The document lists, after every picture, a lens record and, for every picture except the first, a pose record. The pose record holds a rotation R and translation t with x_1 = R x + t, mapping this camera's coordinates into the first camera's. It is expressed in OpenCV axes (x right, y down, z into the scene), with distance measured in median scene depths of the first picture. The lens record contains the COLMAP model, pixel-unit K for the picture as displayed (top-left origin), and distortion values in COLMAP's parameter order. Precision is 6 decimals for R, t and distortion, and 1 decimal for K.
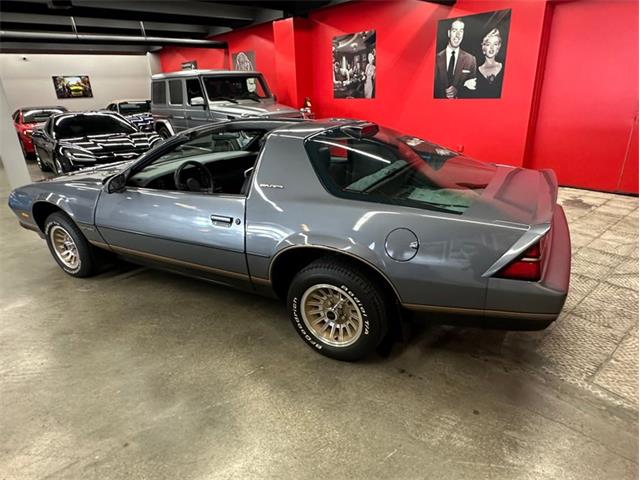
lens RADIAL K [[403.7, 0, 320.0], [0, 403.7, 240.0], [0, 0, 1]] dist [-0.002769, -0.000358]
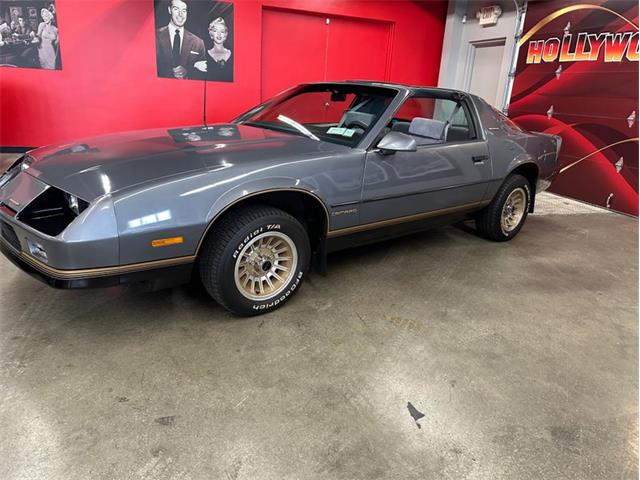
lens RADIAL K [[453.3, 0, 321.2], [0, 453.3, 237.7], [0, 0, 1]] dist [-0.000539, -0.002978]
pose [[0.360204, -0.233038, 0.903297, -0.644373], [0.261060, 0.954789, 0.142221, -0.053819], [-0.895601, 0.184586, 0.404755, 0.336920]]
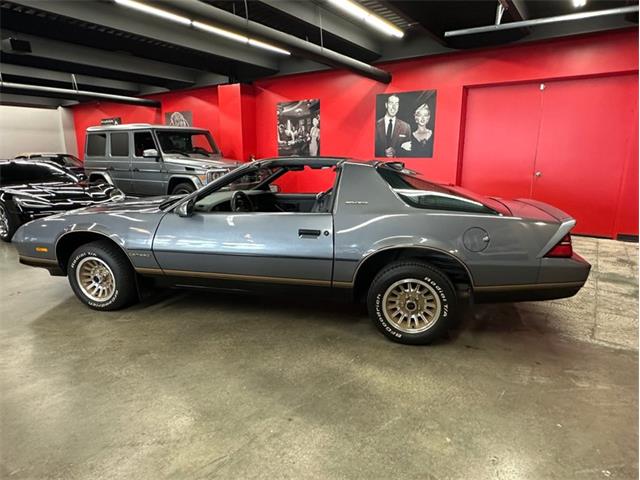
lens RADIAL K [[403.0, 0, 322.8], [0, 403.0, 243.8], [0, 0, 1]] dist [-0.004032, 0.000646]
pose [[0.964700, -0.022523, 0.262386, -0.188453], [0.060625, 0.988570, -0.138039, 0.052897], [-0.256278, 0.149073, 0.955039, -0.042210]]
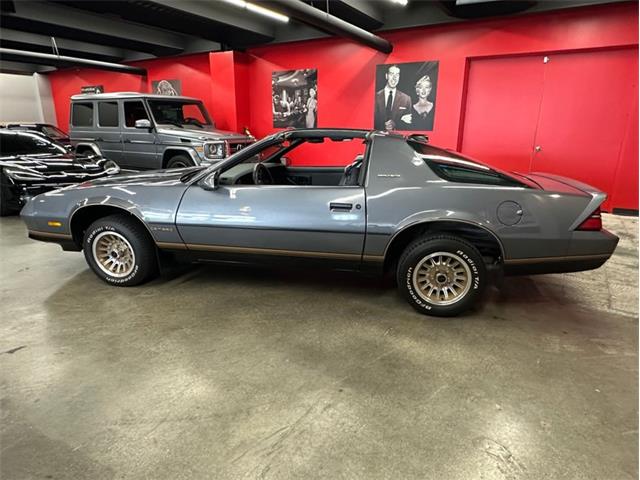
lens RADIAL K [[403.0, 0, 322.8], [0, 403.0, 243.8], [0, 0, 1]] dist [-0.004032, 0.000646]
pose [[0.951542, -0.043311, 0.304453, -0.238725], [0.068145, 0.995116, -0.071416, 0.049589], [-0.299873, 0.088703, 0.949846, -0.025160]]
